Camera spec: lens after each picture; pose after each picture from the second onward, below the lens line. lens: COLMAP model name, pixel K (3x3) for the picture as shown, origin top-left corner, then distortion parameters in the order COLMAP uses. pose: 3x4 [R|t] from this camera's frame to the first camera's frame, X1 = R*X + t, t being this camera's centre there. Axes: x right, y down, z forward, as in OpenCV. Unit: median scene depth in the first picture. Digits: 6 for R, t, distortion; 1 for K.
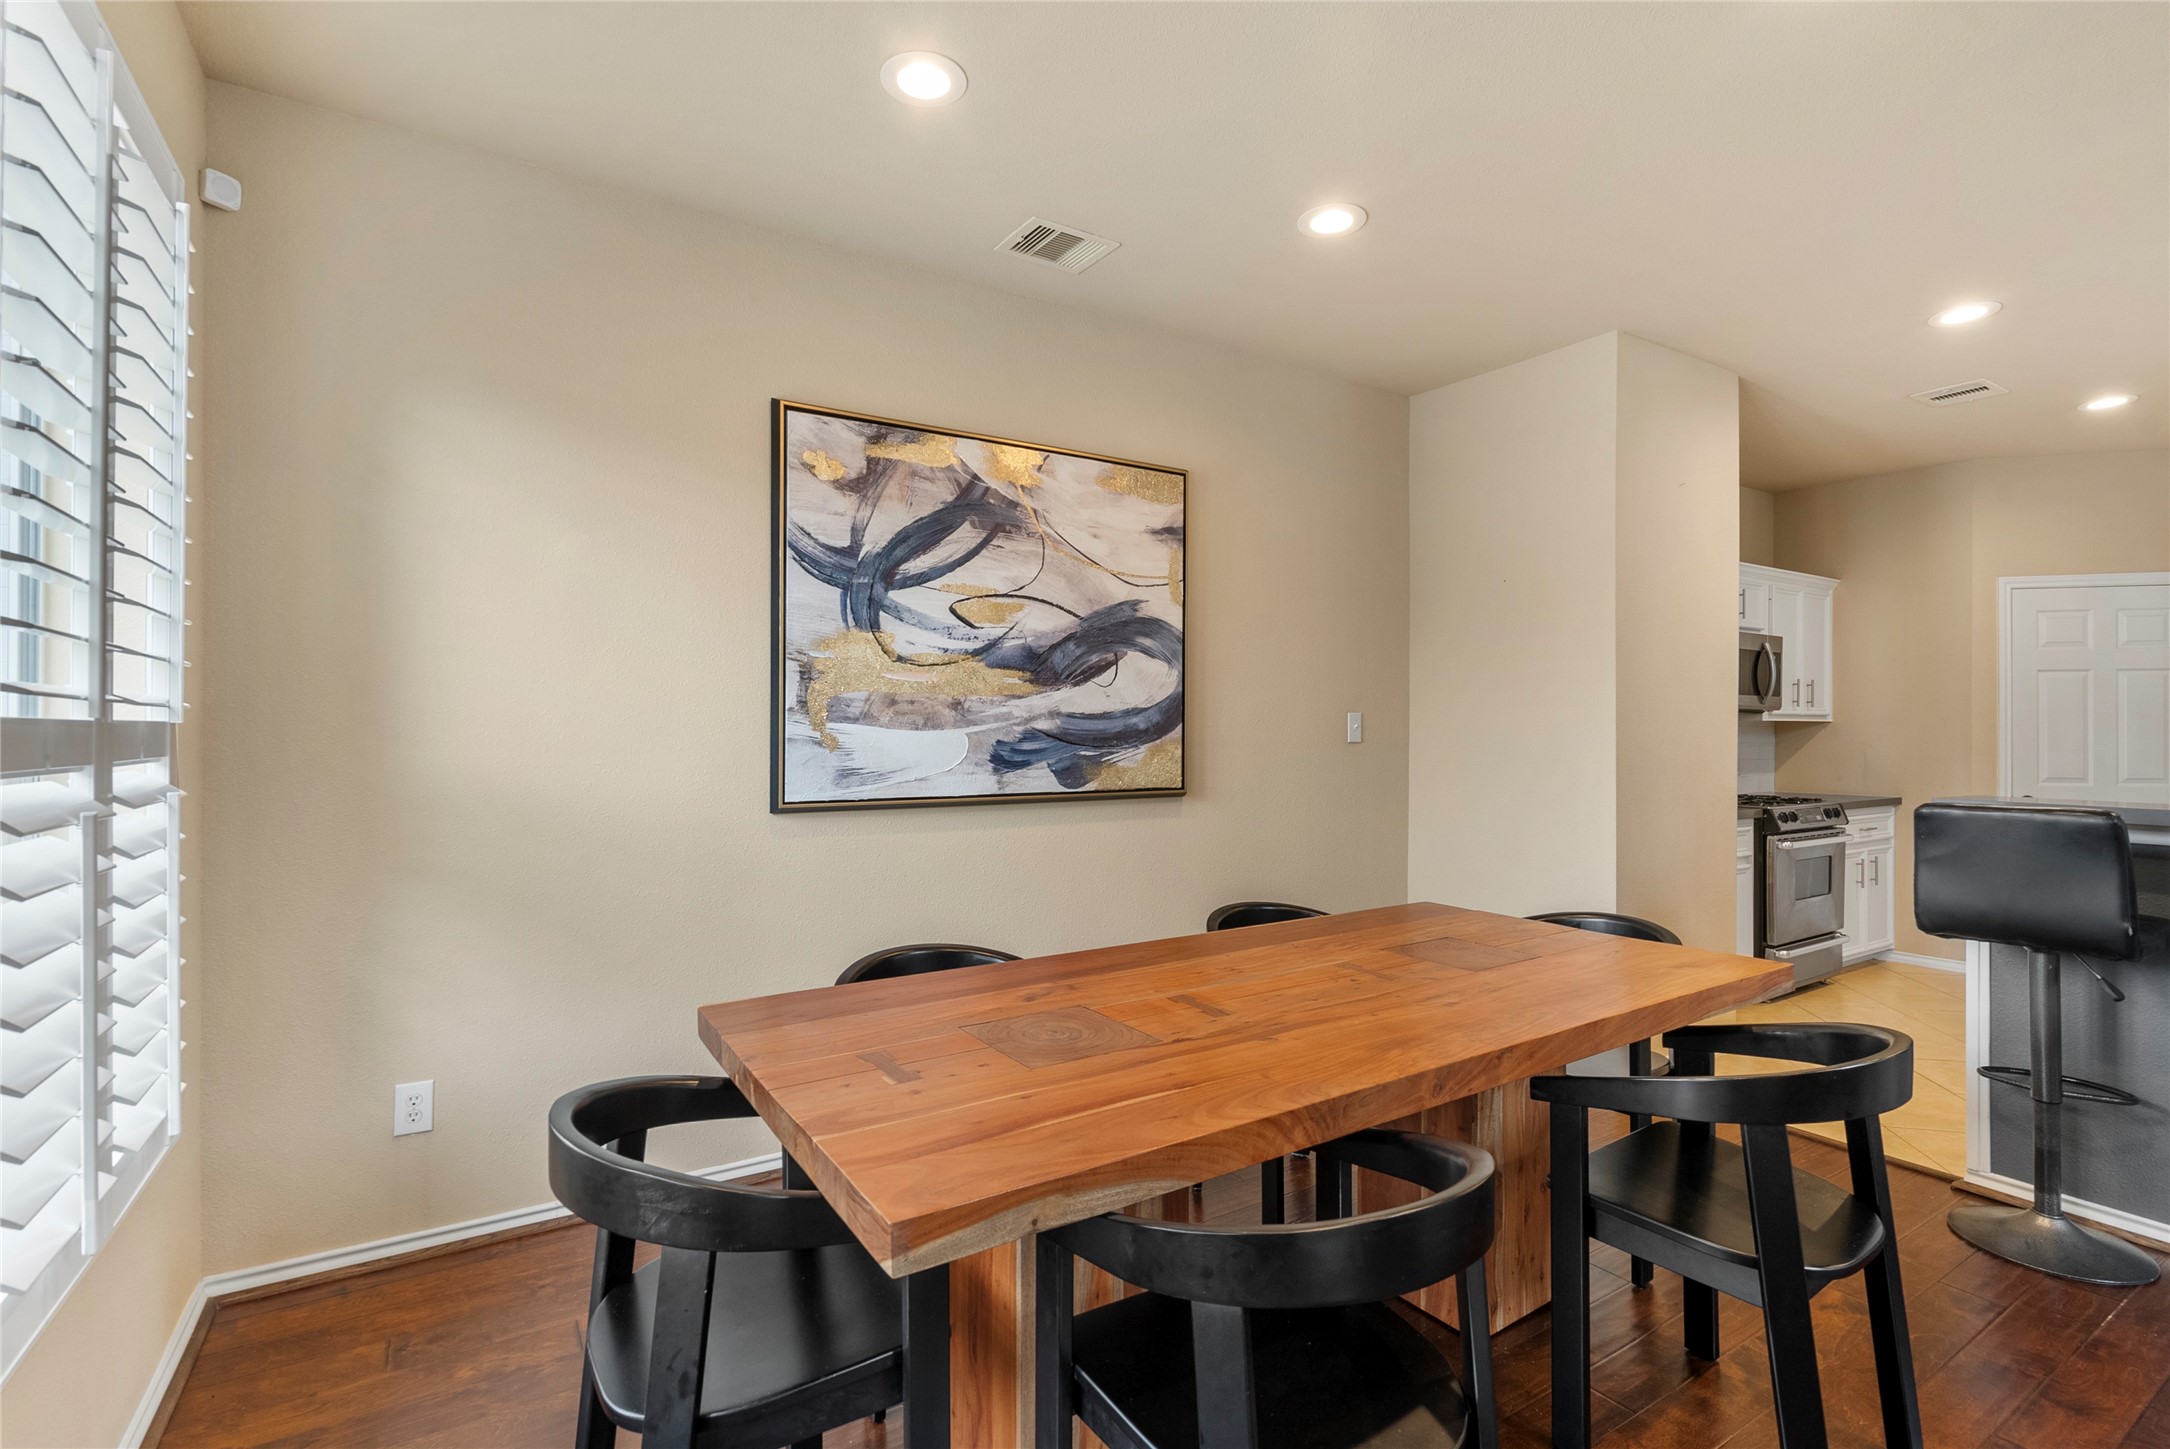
lens RADIAL K [[999.5, 0, 1085.0], [0, 999.5, 724.5], [0, 0, 1]] dist [0.000313, 0.000355]
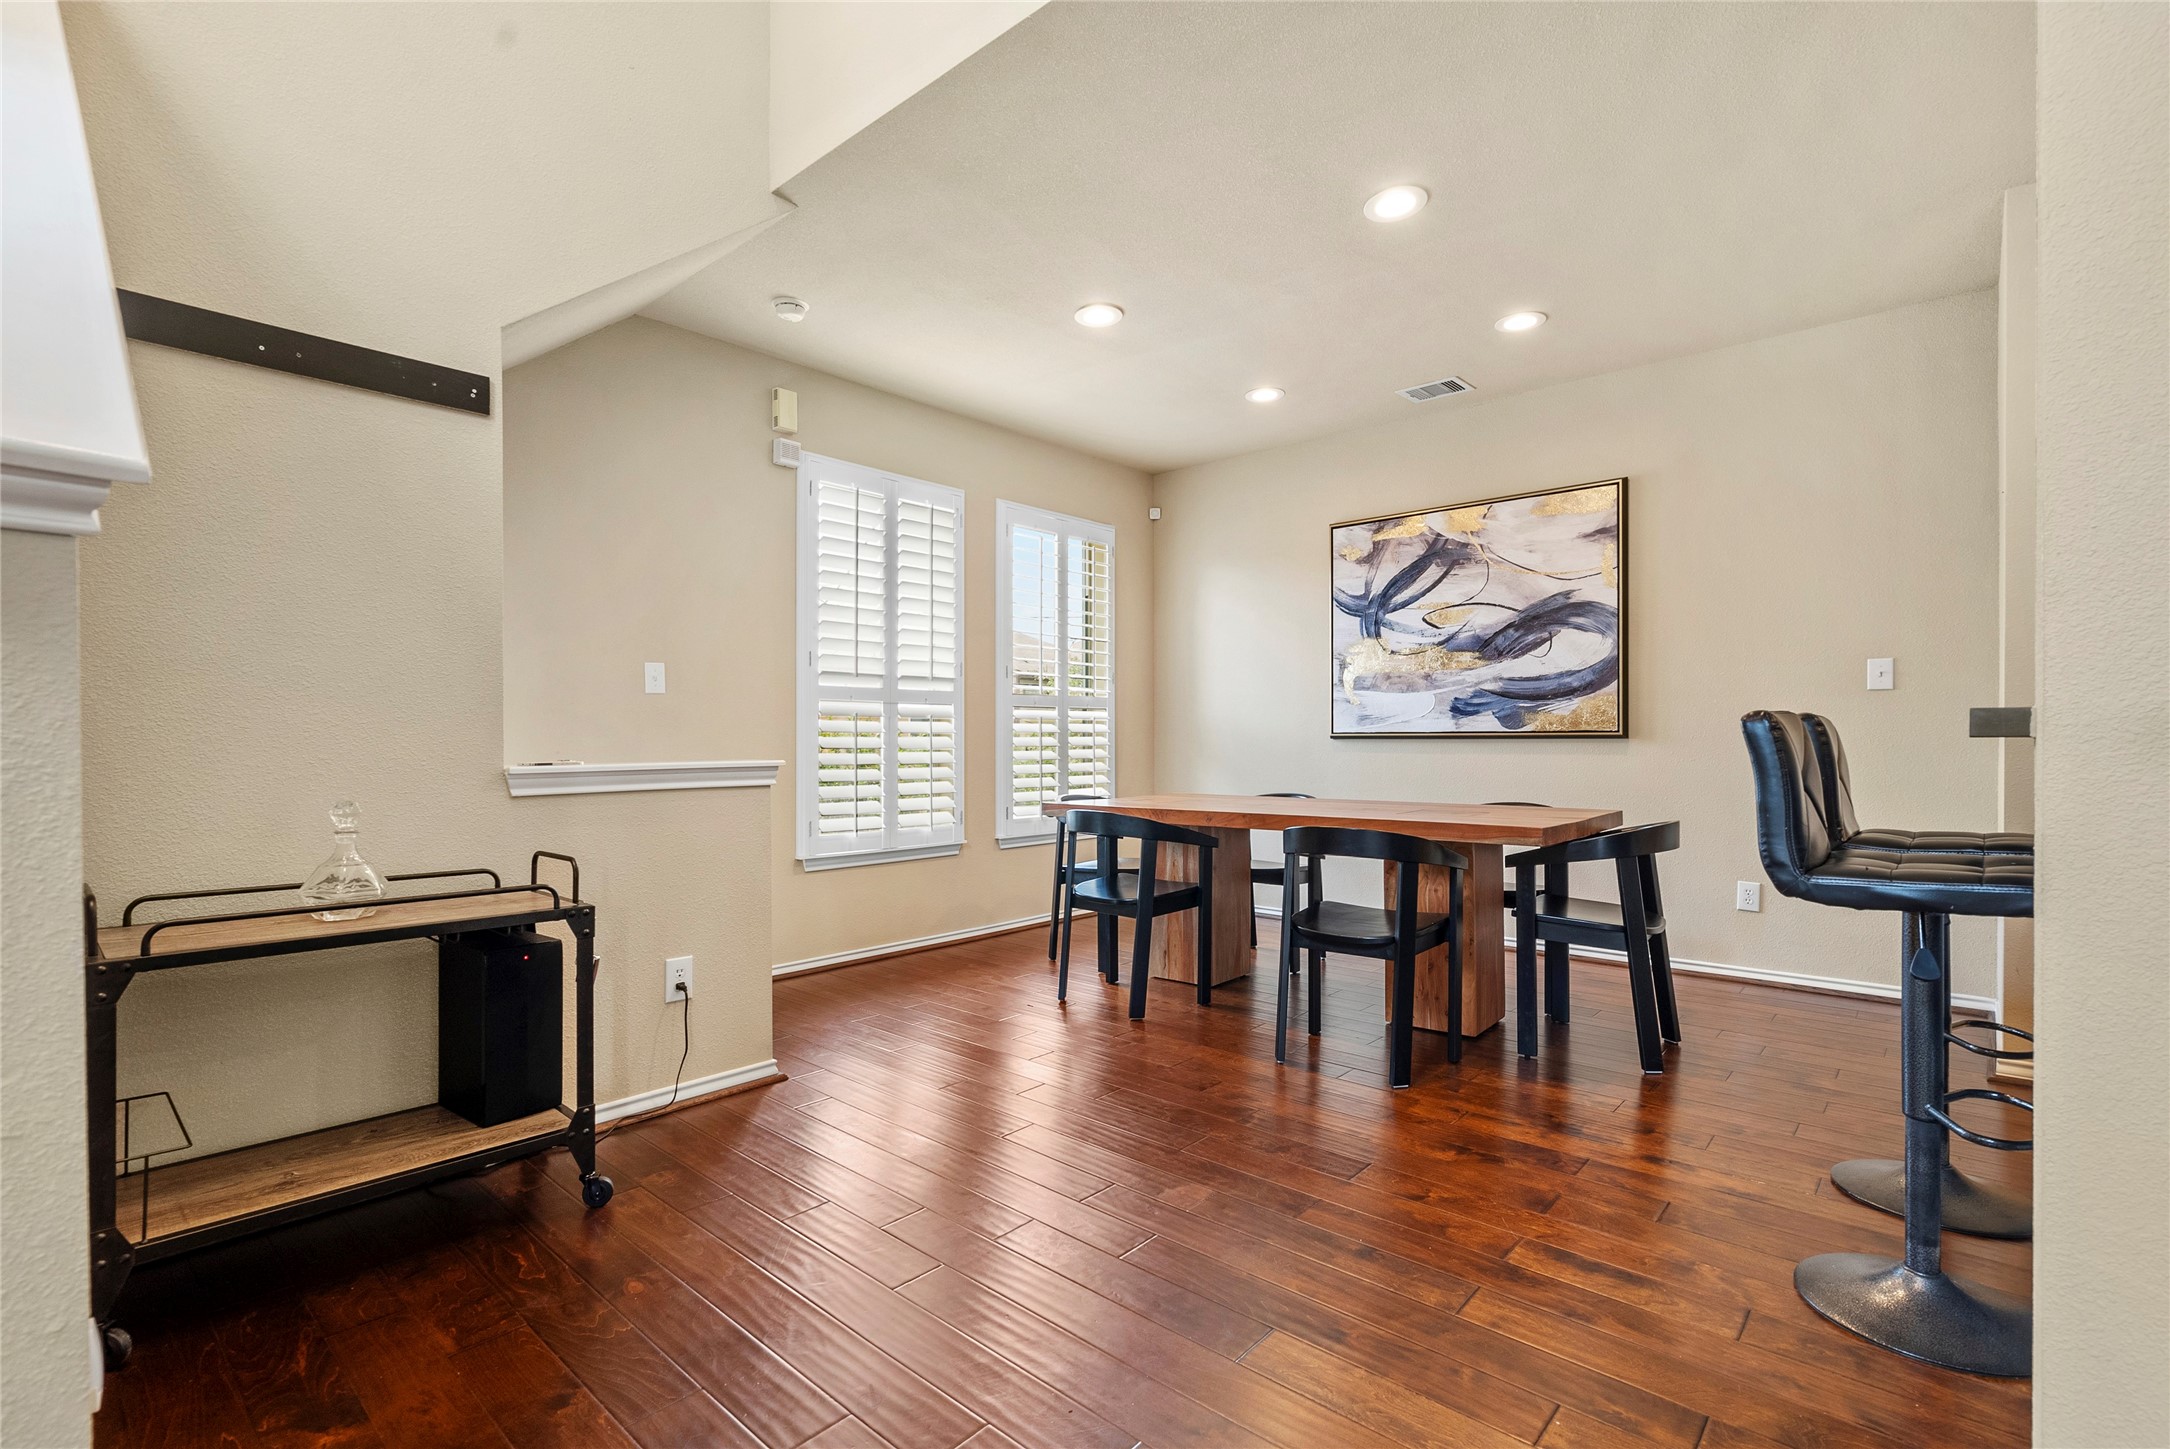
lens RADIAL K [[999.5, 0, 1085.0], [0, 999.5, 724.5], [0, 0, 1]] dist [0.000313, 0.000355]
pose [[0.281792, -0.011507, -0.959406, 1.254709], [0.013238, 0.999880, -0.008105, 0.063047], [0.959384, -0.010417, 0.281911, -0.005701]]
